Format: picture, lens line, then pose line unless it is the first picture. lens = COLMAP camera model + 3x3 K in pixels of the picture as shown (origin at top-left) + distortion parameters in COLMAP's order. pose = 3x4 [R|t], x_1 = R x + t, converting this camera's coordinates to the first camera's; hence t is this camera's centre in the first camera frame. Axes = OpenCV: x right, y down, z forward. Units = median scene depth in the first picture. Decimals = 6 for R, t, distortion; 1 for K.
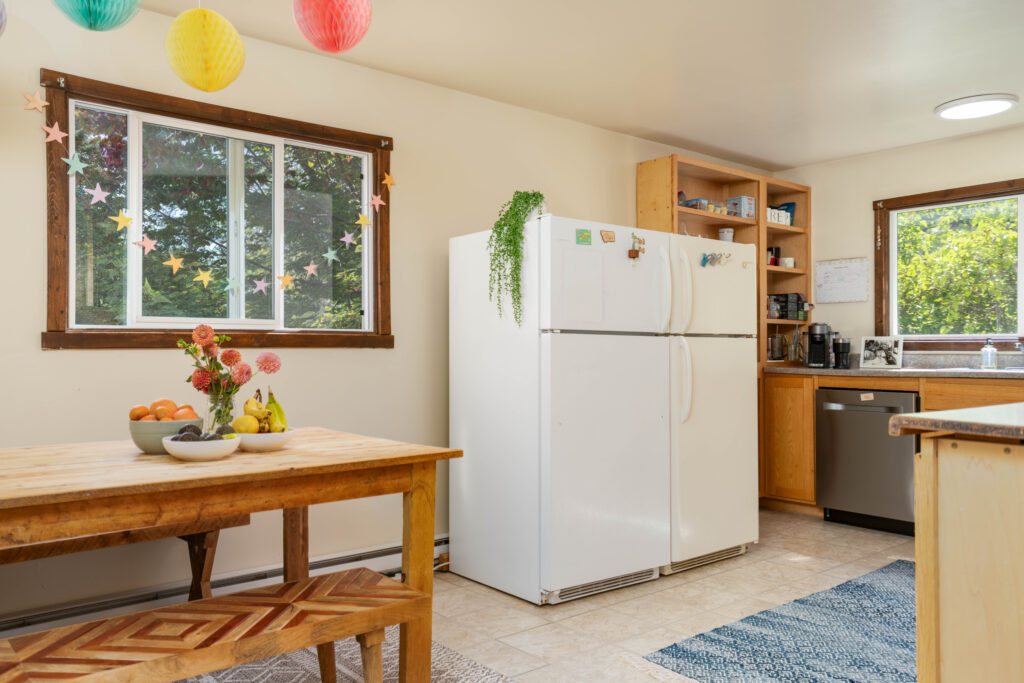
lens RADIAL K [[799.6, 0, 510.2], [0, 799.6, 339.5], [0, 0, 1]] dist [0.059741, 0.003883]
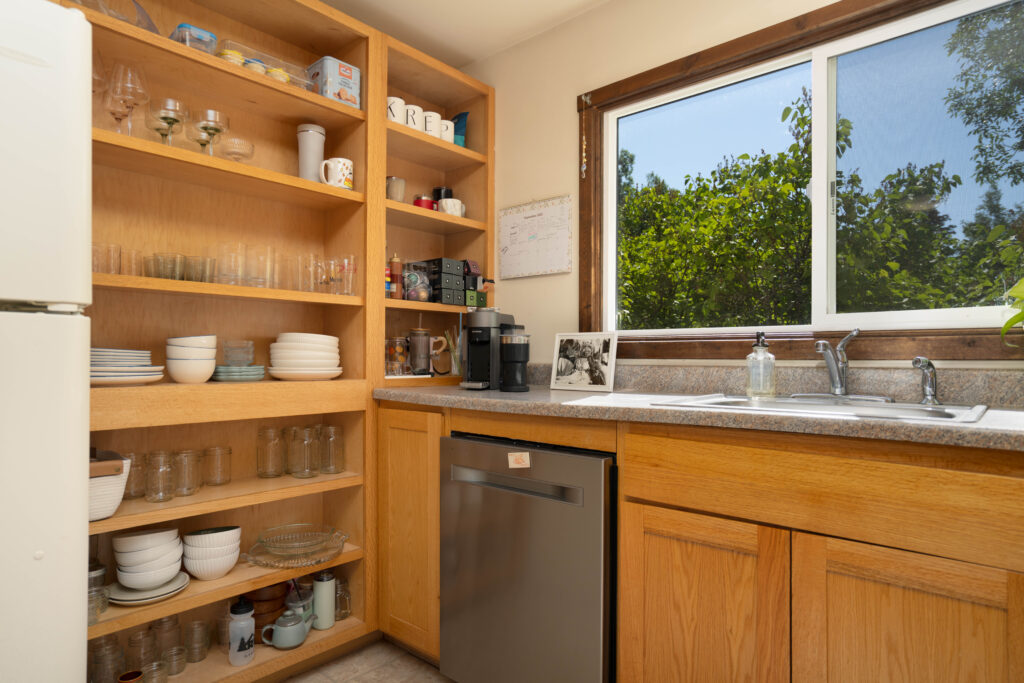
lens RADIAL K [[591.0, 0, 510.2], [0, 591.0, 351.1], [0, 0, 1]] dist [-0.008954, 0.000803]
pose [[0.990769, 0.003664, 0.135515, 0.351105], [-0.004377, 0.999978, 0.004960, 0.007113], [-0.135494, -0.005508, 0.990763, 0.603670]]
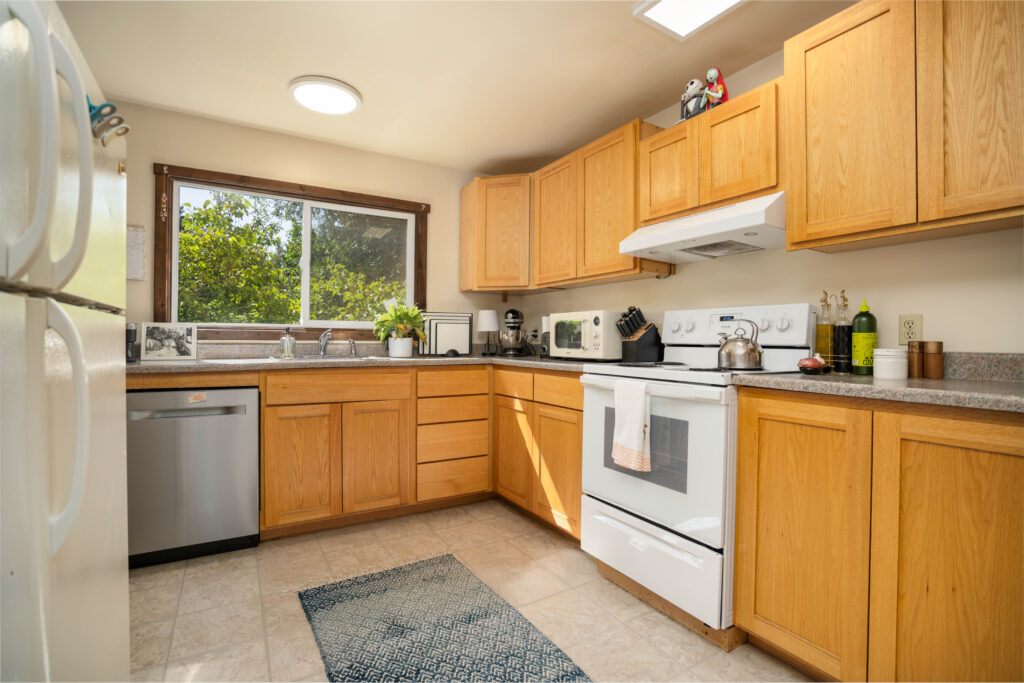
lens RADIAL K [[478.4, 0, 505.8], [0, 478.4, 337.6], [0, 0, 1]] dist [-0.006309, -0.000406]
pose [[0.190423, 0.006508, 0.981681, 0.031937], [-0.020197, 0.999792, -0.002710, 0.006141], [-0.981494, -0.019311, 0.190515, 0.550559]]
